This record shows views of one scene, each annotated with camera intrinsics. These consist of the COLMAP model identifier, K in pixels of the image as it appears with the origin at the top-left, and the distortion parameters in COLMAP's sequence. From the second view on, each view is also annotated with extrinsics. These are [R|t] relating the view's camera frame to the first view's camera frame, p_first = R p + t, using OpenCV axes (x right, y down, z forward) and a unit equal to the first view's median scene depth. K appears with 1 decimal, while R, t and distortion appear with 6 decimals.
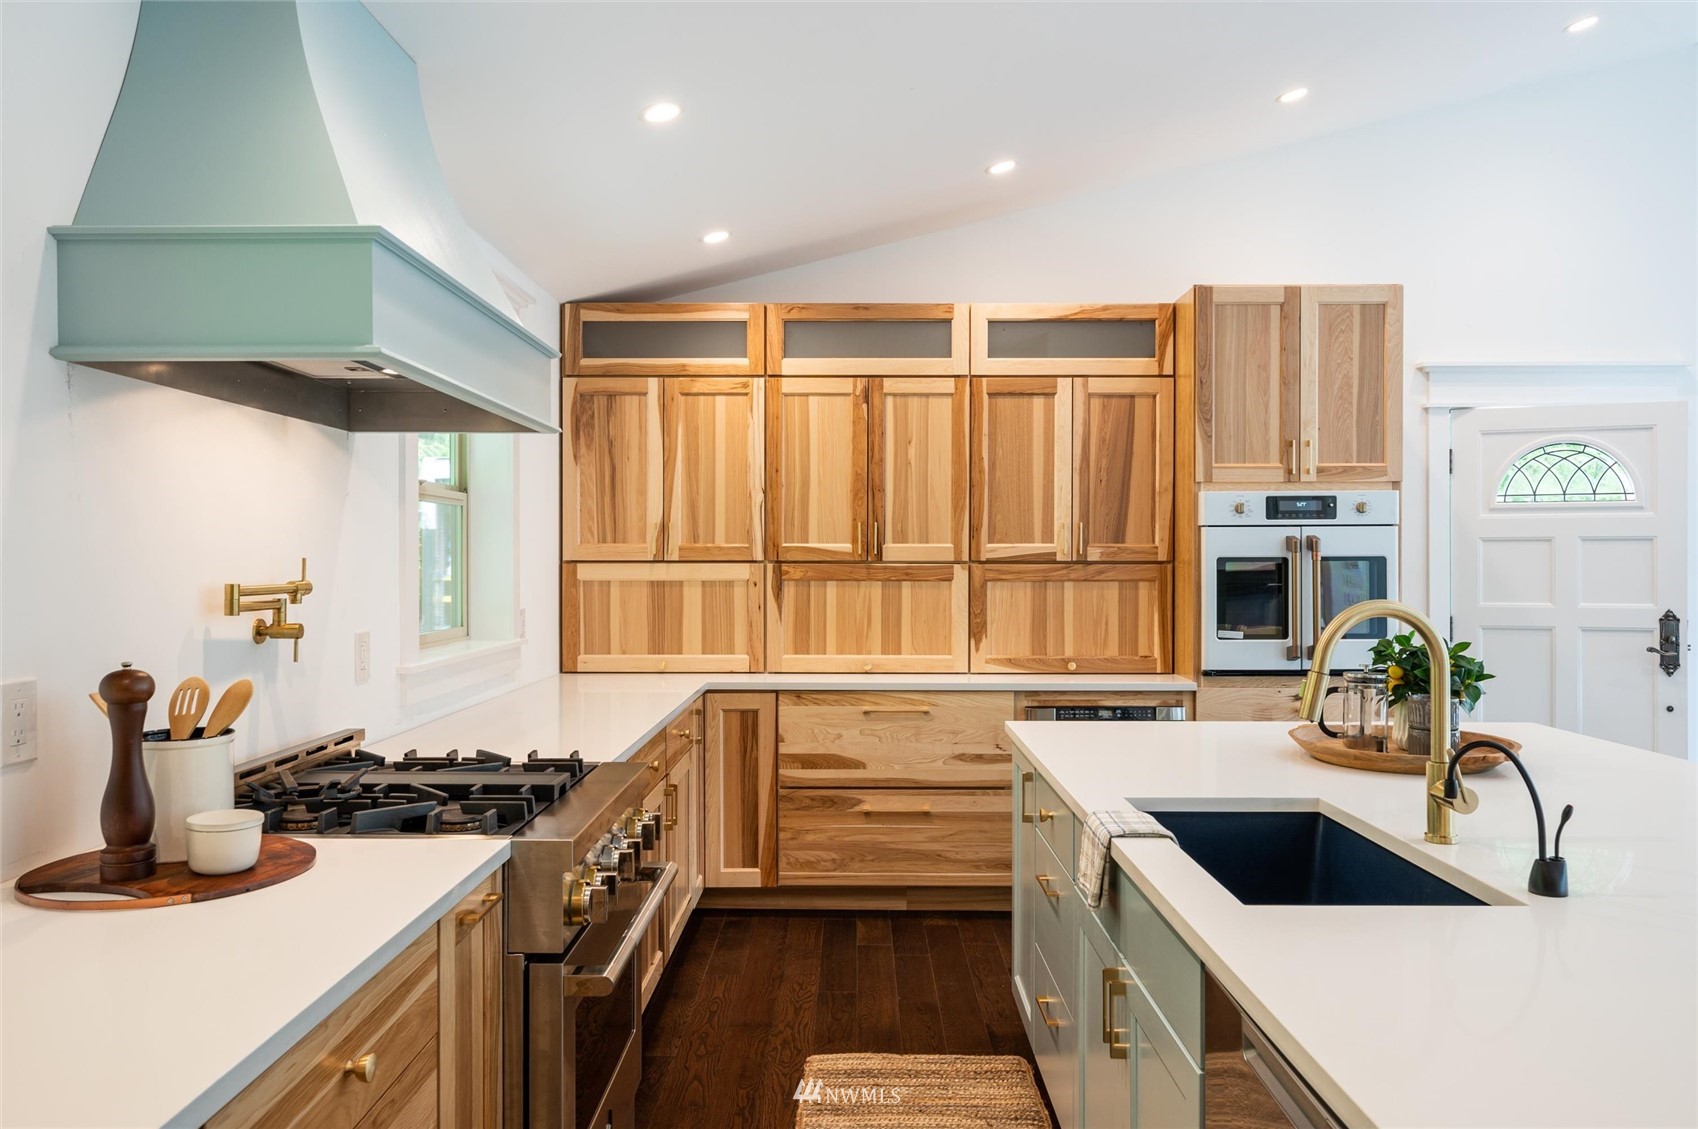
lens RADIAL K [[1104.9, 0, 849.0], [0, 1104.9, 564.5], [0, 0, 1]] dist [-0.001020, -0.000045]
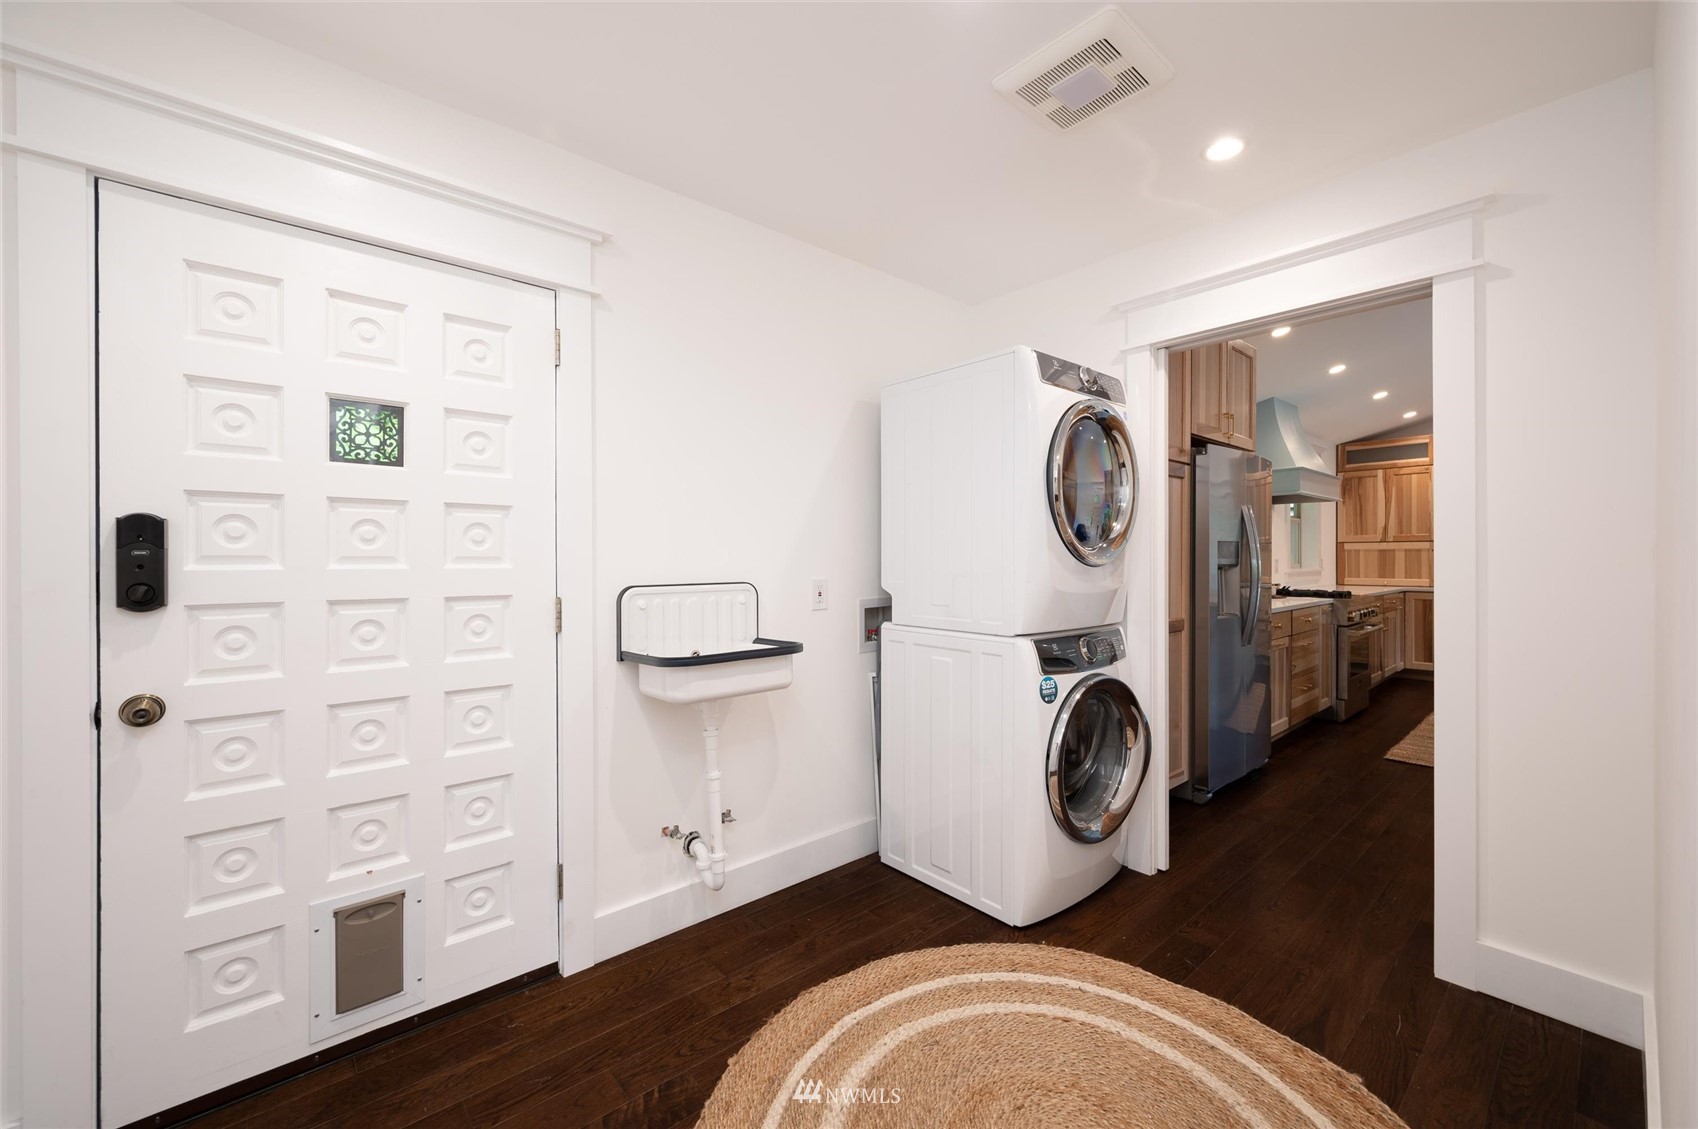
lens RADIAL K [[678.2, 0, 849.0], [0, 678.2, 564.5], [0, 0, 1]] dist [-0.001028, 0.000002]
pose [[0.656678, 0.001273, -0.754170, 0.196924], [0.002404, 0.999990, 0.003781, 0.040839], [0.754167, -0.004296, 0.656669, -0.949206]]
